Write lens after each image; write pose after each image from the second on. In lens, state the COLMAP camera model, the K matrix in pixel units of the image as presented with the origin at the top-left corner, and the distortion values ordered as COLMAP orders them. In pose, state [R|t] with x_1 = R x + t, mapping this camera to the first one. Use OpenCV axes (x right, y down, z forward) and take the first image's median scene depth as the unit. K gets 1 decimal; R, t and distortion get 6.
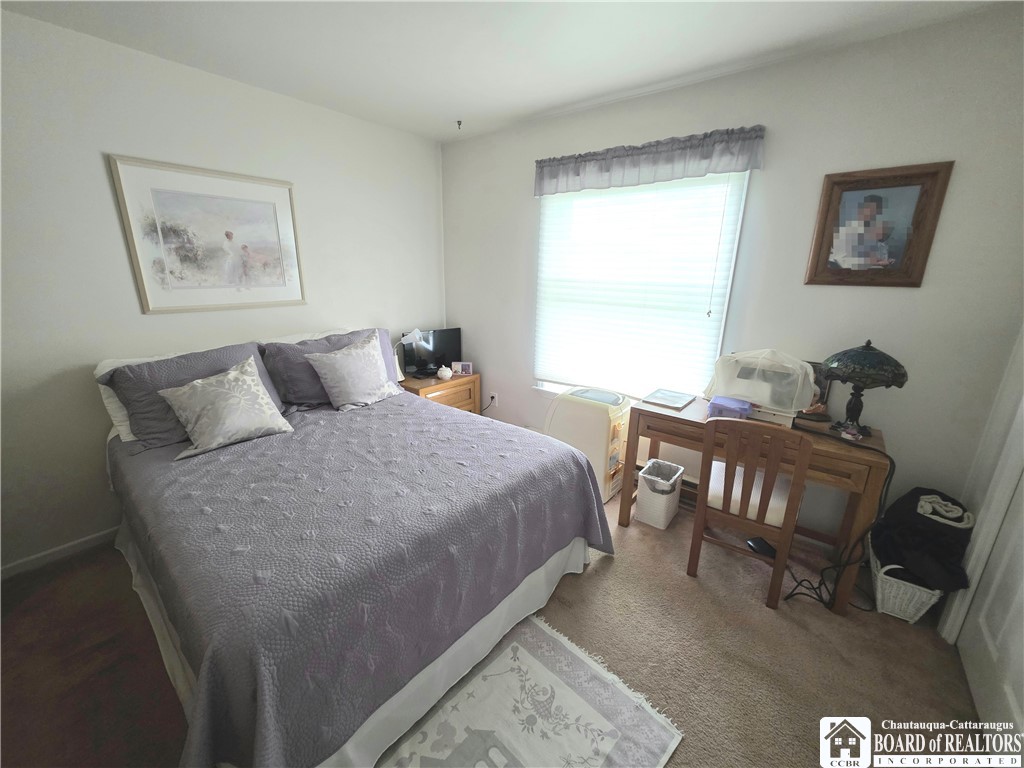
lens RADIAL K [[409.1, 0, 511.3], [0, 409.1, 384.4], [0, 0, 1]] dist [0.002210, -0.000757]
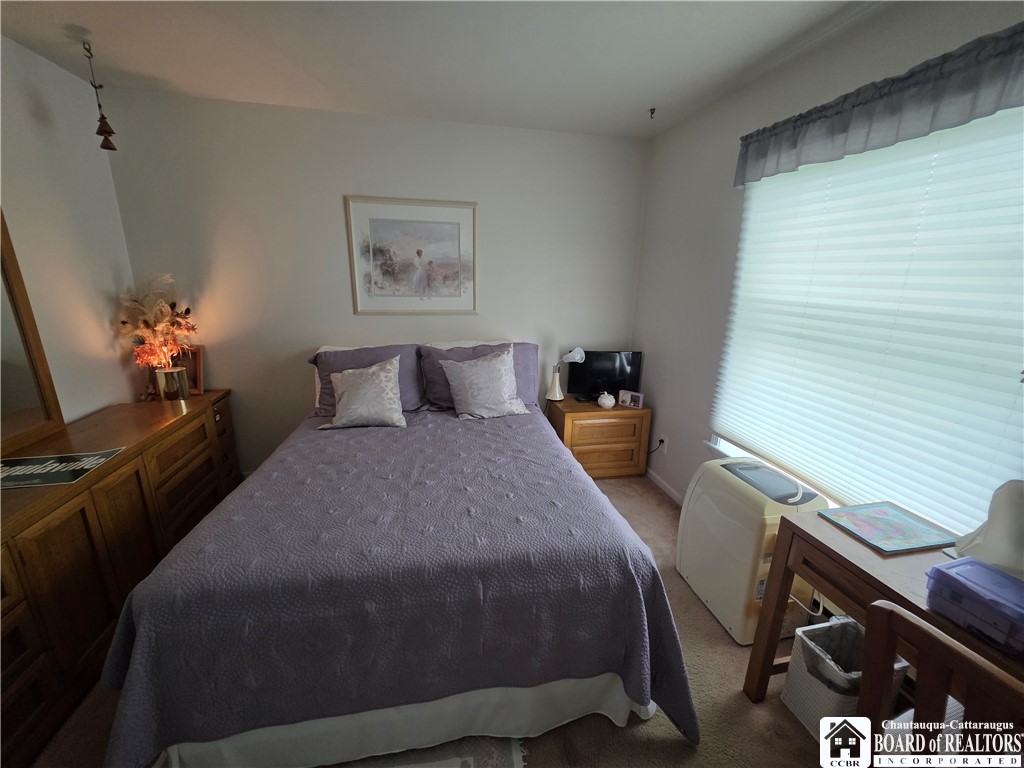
lens RADIAL K [[409.1, 0, 510.6], [0, 409.1, 383.5], [0, 0, 1]] dist [0.002210, -0.000757]
pose [[0.778472, 0.162668, -0.606234, 0.297419], [-0.182339, 0.982791, 0.029564, -0.076571], [0.600610, 0.087526, 0.794737, 0.252927]]
